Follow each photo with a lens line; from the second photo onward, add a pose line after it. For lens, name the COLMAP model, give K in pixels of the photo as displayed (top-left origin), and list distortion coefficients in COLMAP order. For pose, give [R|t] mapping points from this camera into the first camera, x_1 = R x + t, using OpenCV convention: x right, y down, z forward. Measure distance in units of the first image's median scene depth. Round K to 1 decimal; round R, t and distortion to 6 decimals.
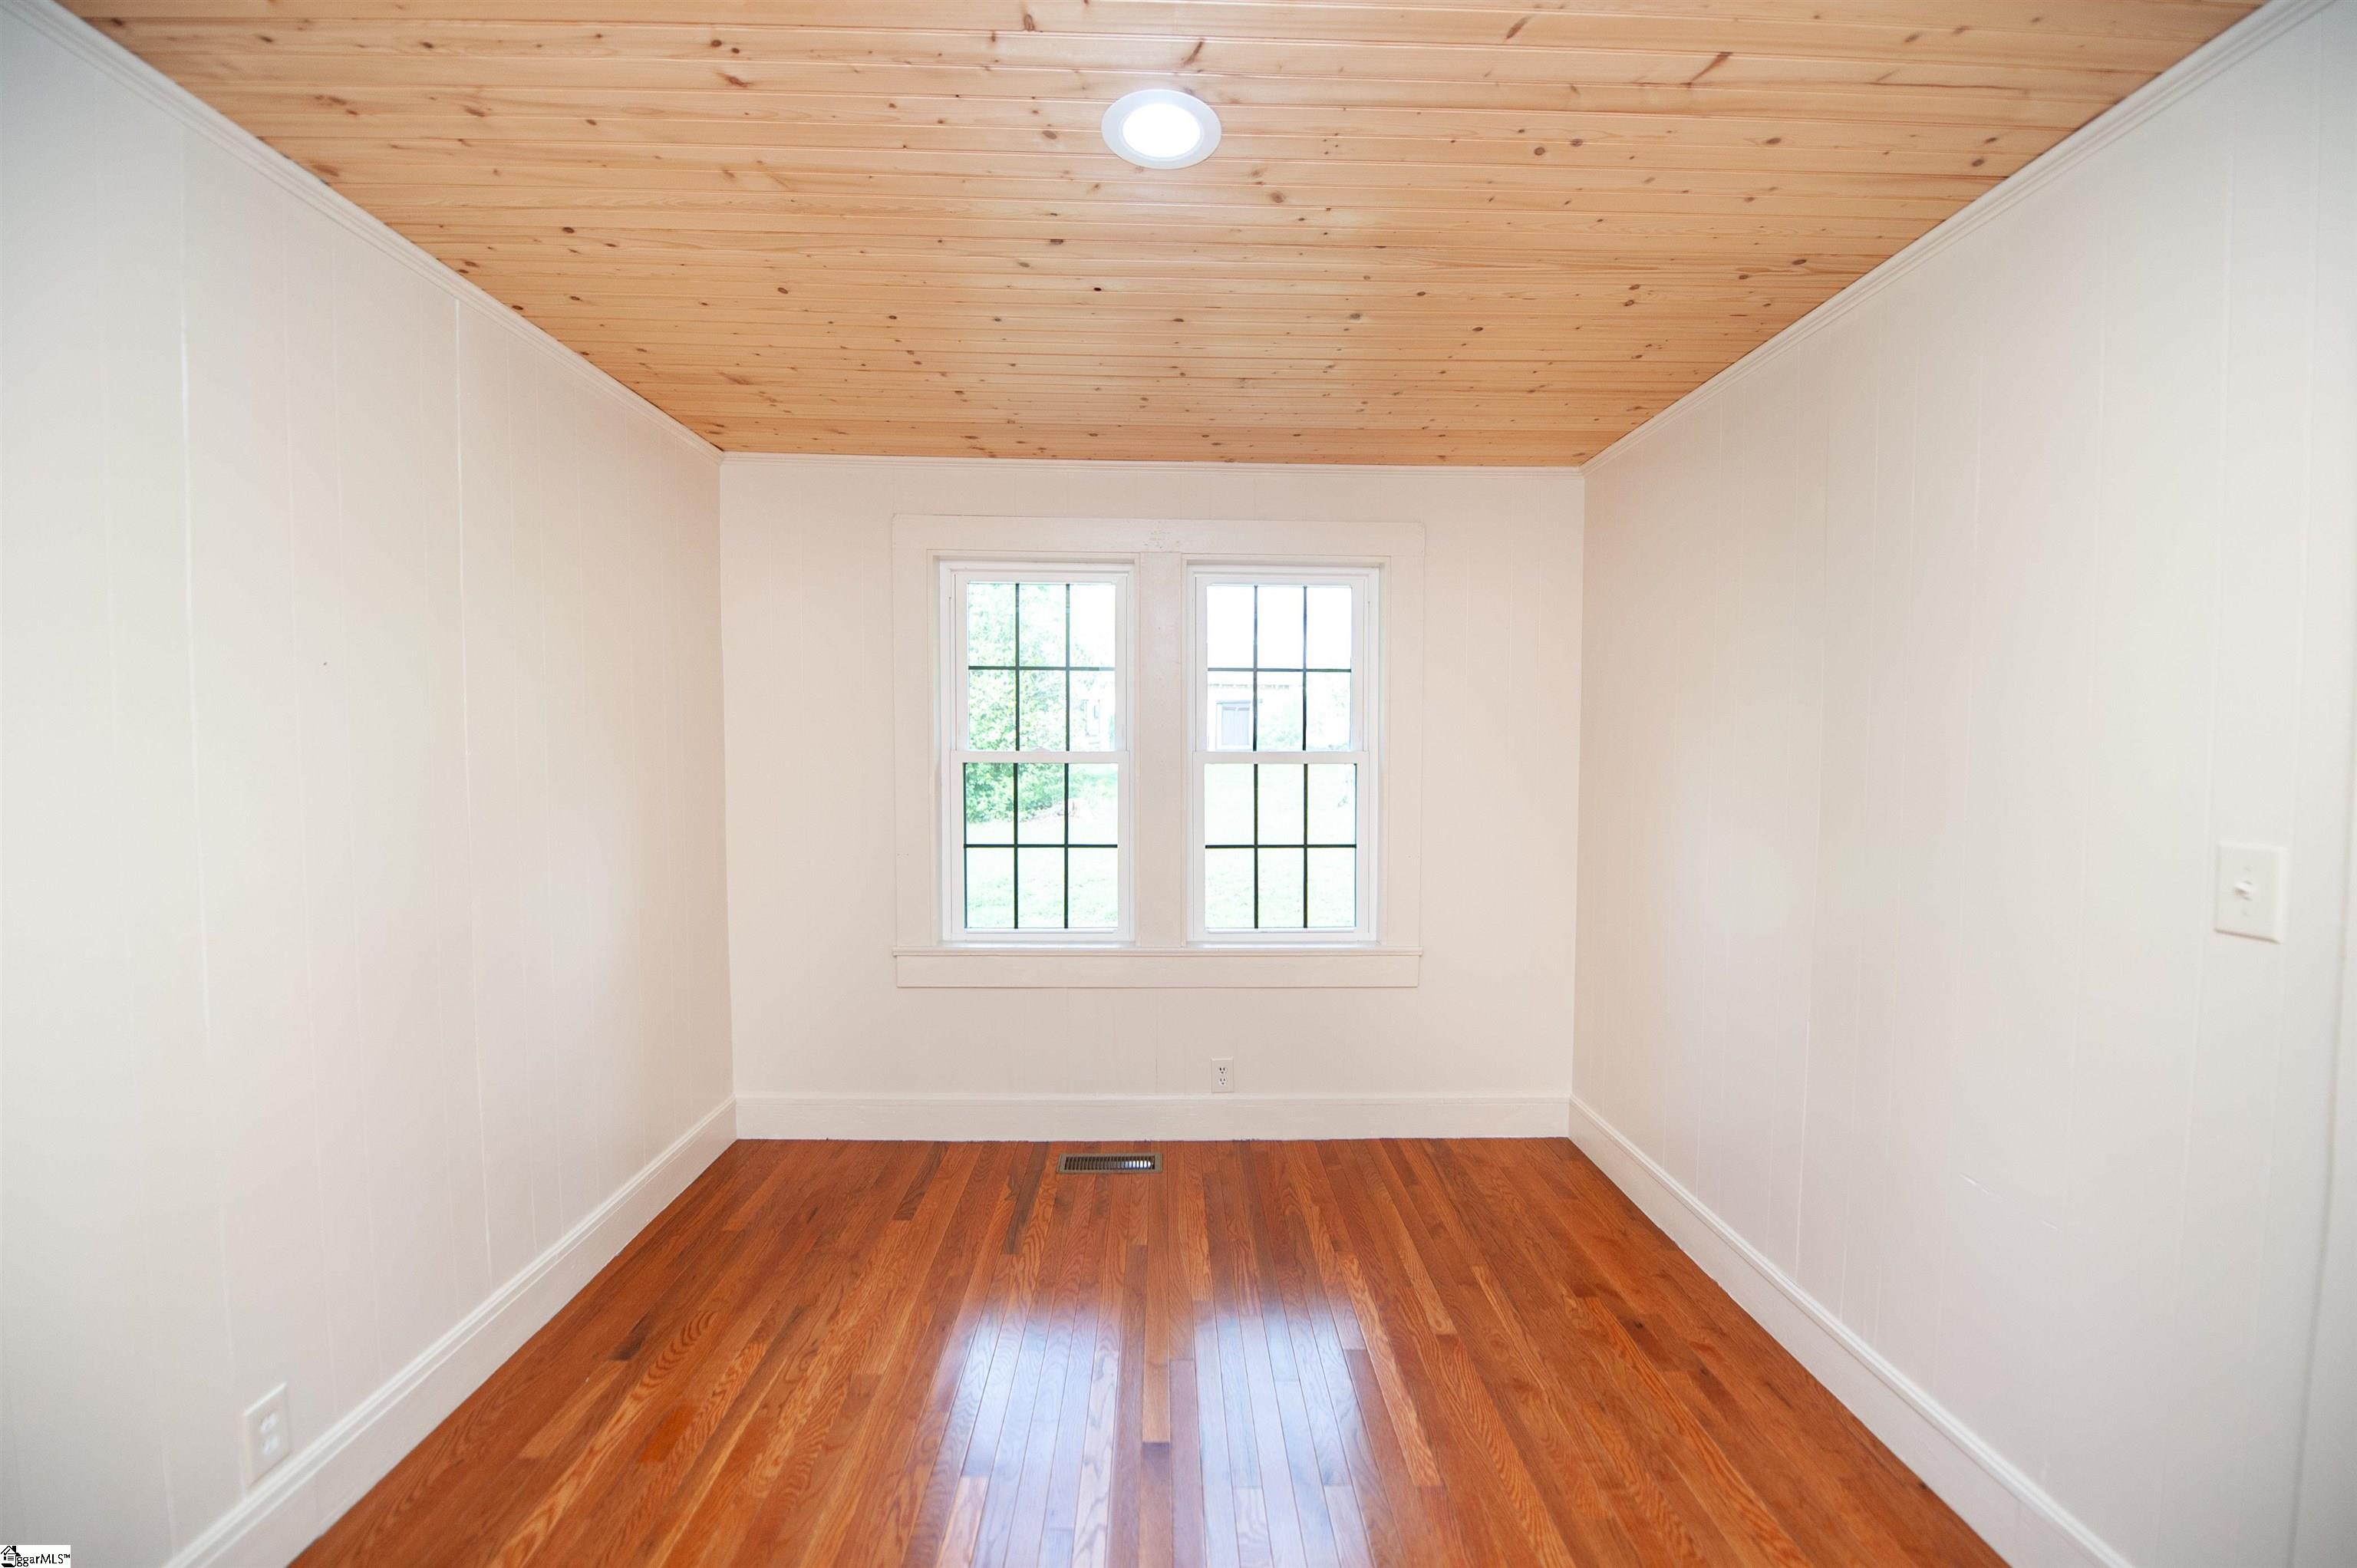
lens RADIAL K [[956.1, 0, 1192.7], [0, 956.1, 778.5], [0, 0, 1]] dist [-0.015520, -0.000207]
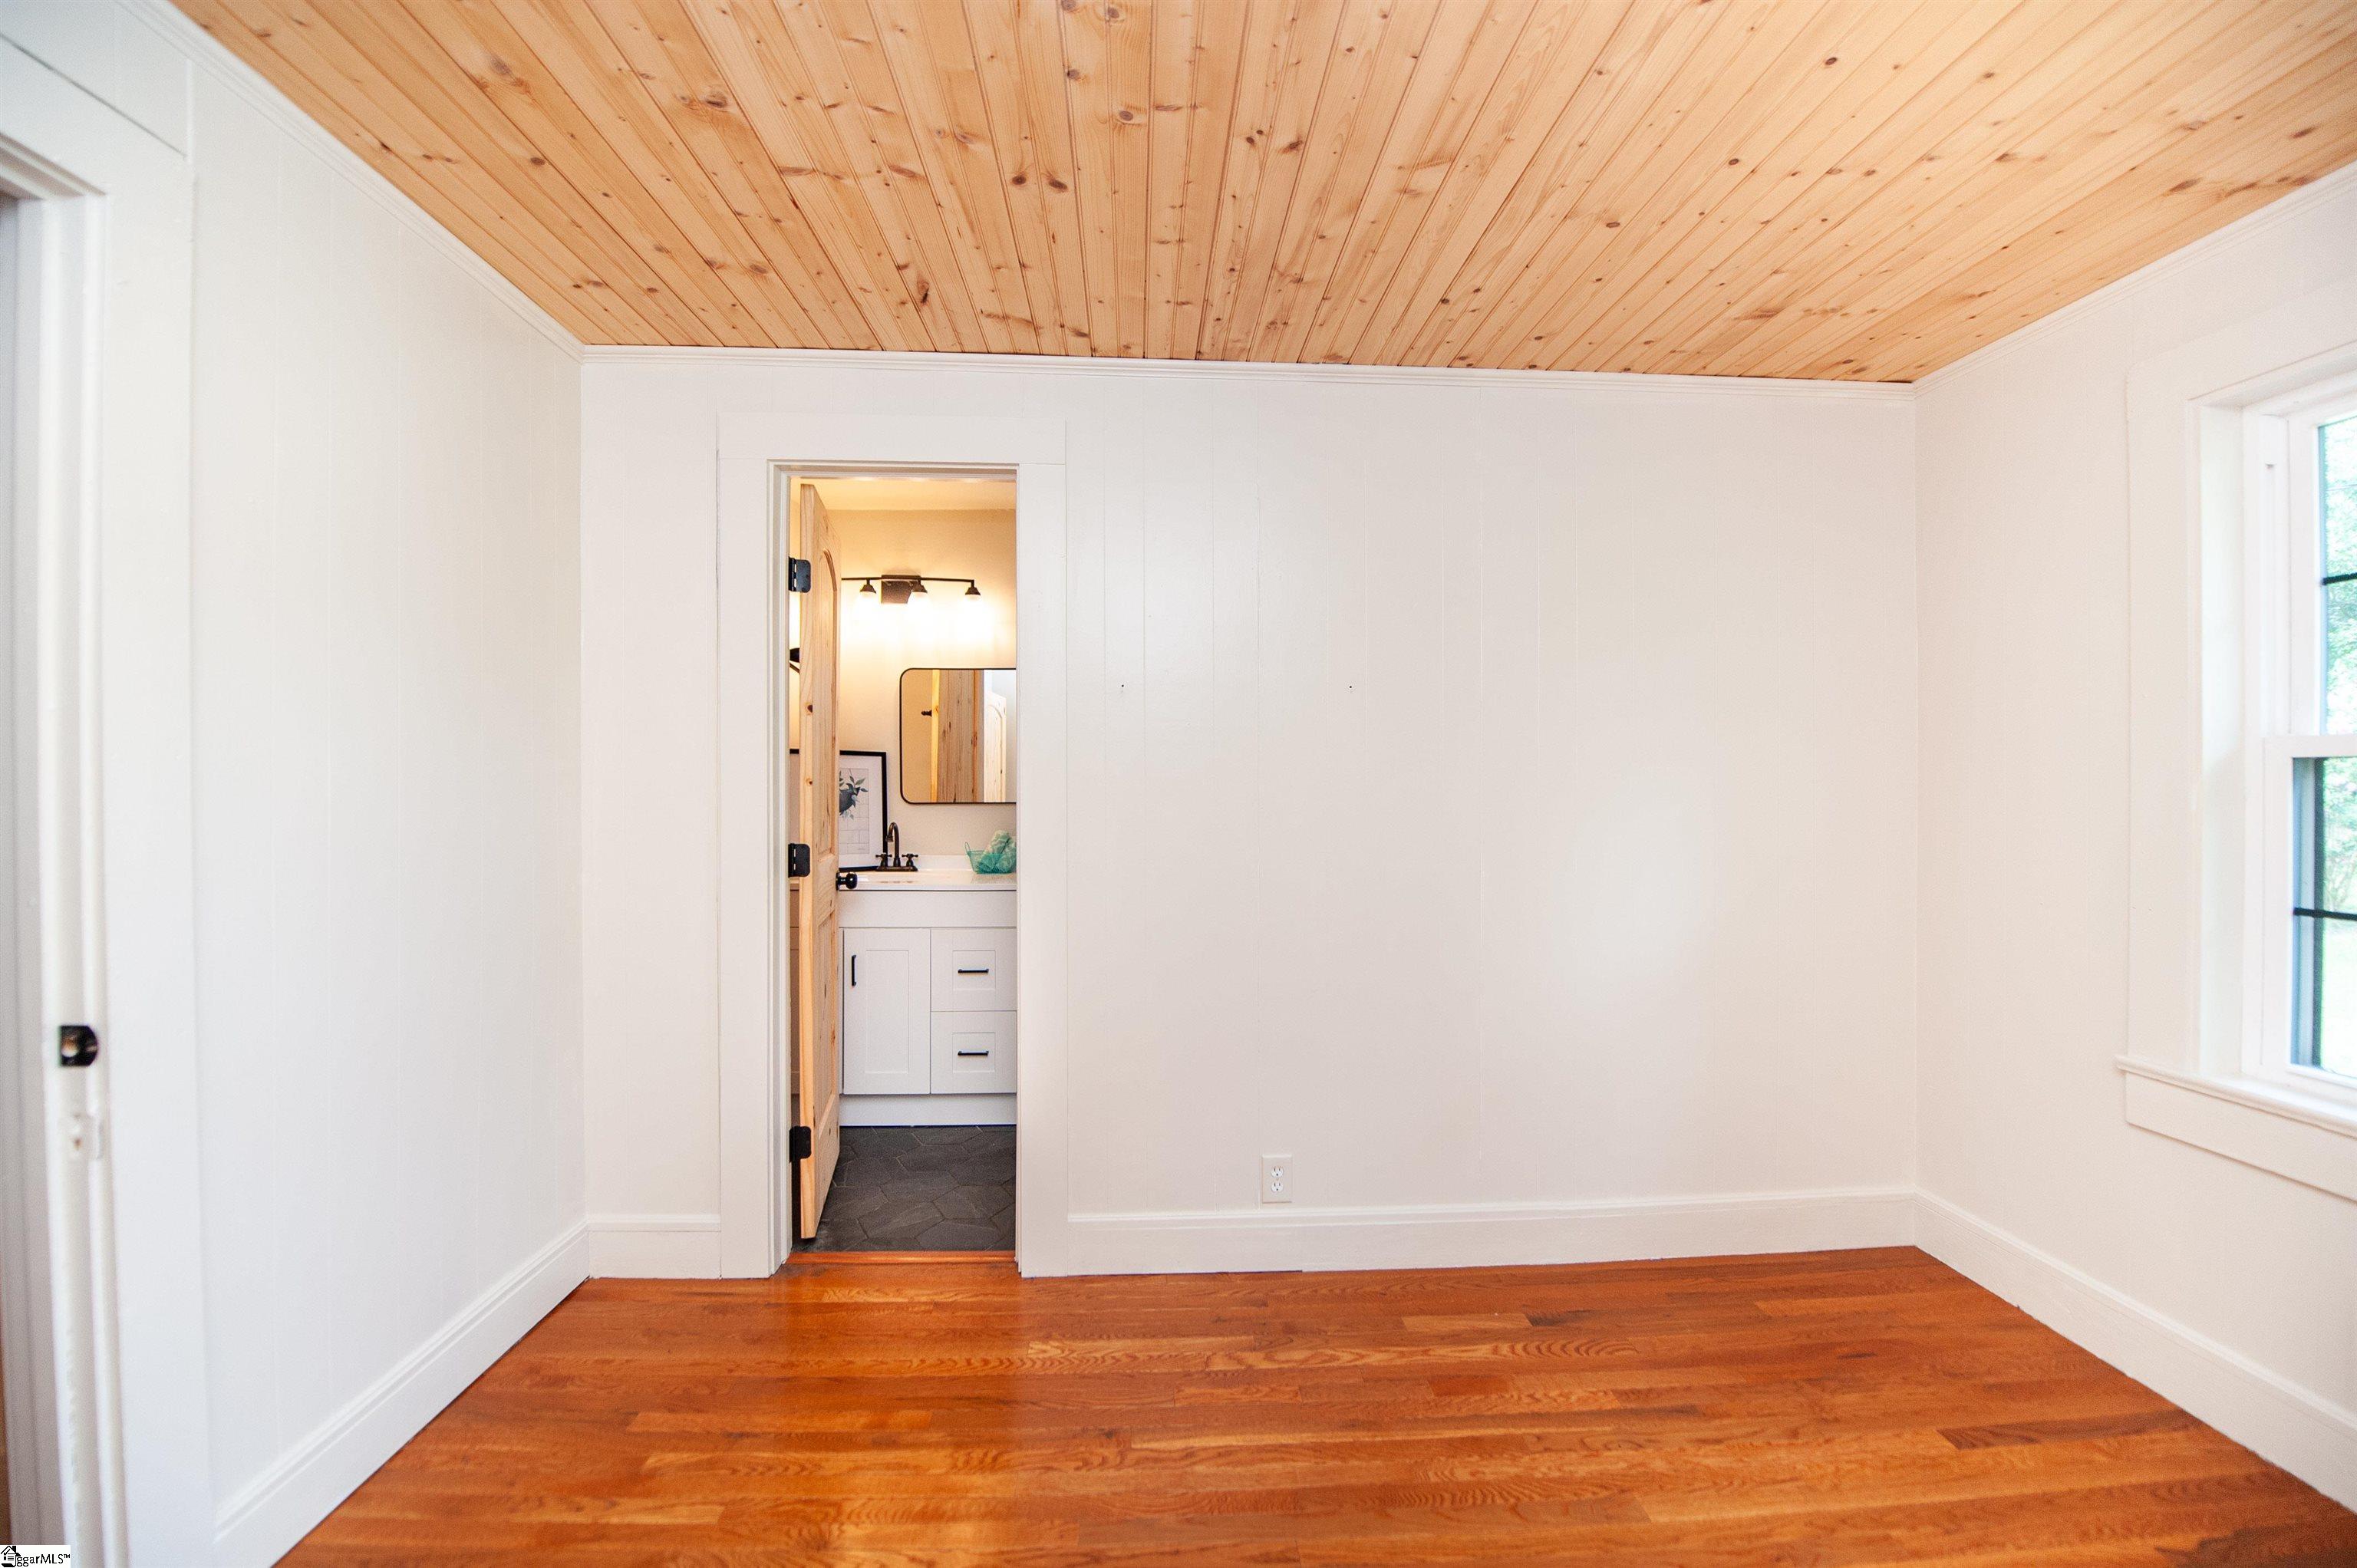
lens RADIAL K [[956.1, 0, 1195.4], [0, 956.1, 782.6], [0, 0, 1]] dist [-0.015520, -0.000207]
pose [[0.026702, -0.004355, -0.999634, 0.440080], [-0.034224, 0.999400, -0.005268, 0.033672], [0.999057, 0.034352, 0.026537, 0.572850]]
